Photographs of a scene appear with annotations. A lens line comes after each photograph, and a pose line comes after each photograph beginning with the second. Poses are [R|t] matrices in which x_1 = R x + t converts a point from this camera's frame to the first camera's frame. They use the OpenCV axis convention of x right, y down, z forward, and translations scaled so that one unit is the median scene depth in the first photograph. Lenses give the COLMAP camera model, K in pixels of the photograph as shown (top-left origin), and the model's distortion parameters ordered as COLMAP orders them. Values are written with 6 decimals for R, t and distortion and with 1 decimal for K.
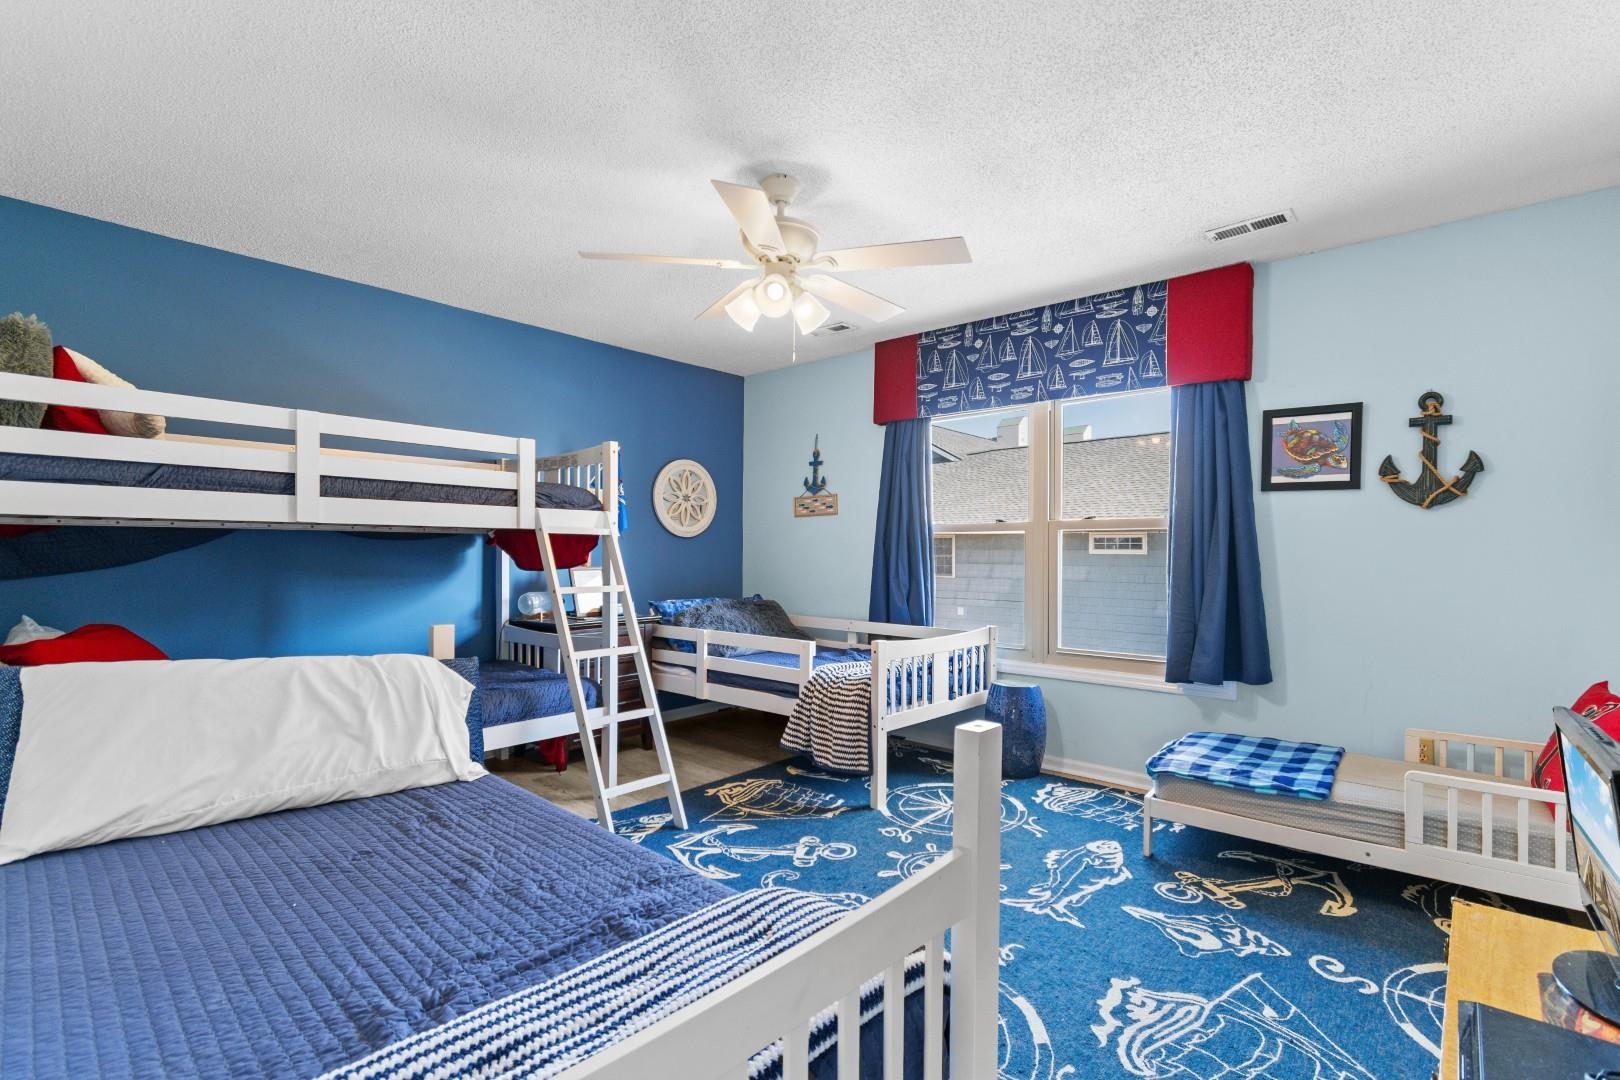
lens RADIAL K [[723.6, 0, 847.1], [0, 723.6, 558.8], [0, 0, 1]] dist [0.004416, -0.002059]
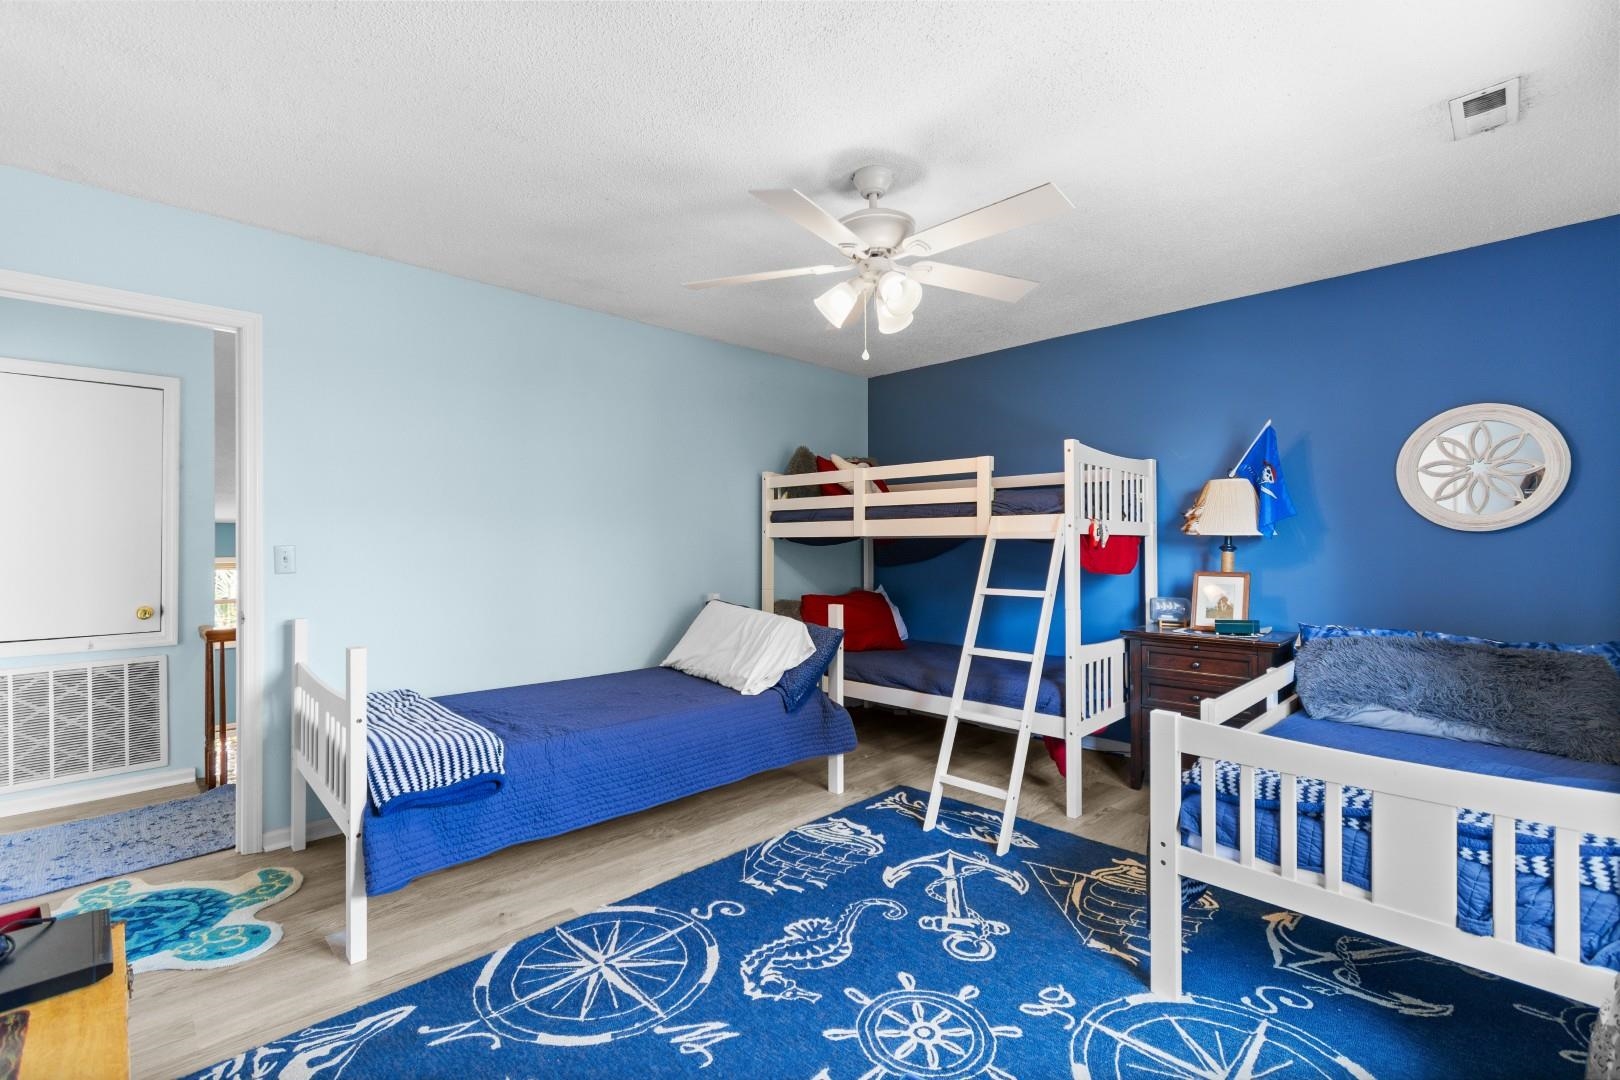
lens RADIAL K [[723.6, 0, 814.1], [0, 723.6, 540.1], [0, 0, 1]] dist [0.004416, -0.002059]
pose [[-0.084813, -0.013075, -0.996311, 0.743982], [-0.009951, 0.999875, -0.012275, -0.017035], [0.996347, 0.008873, -0.084933, 0.861774]]
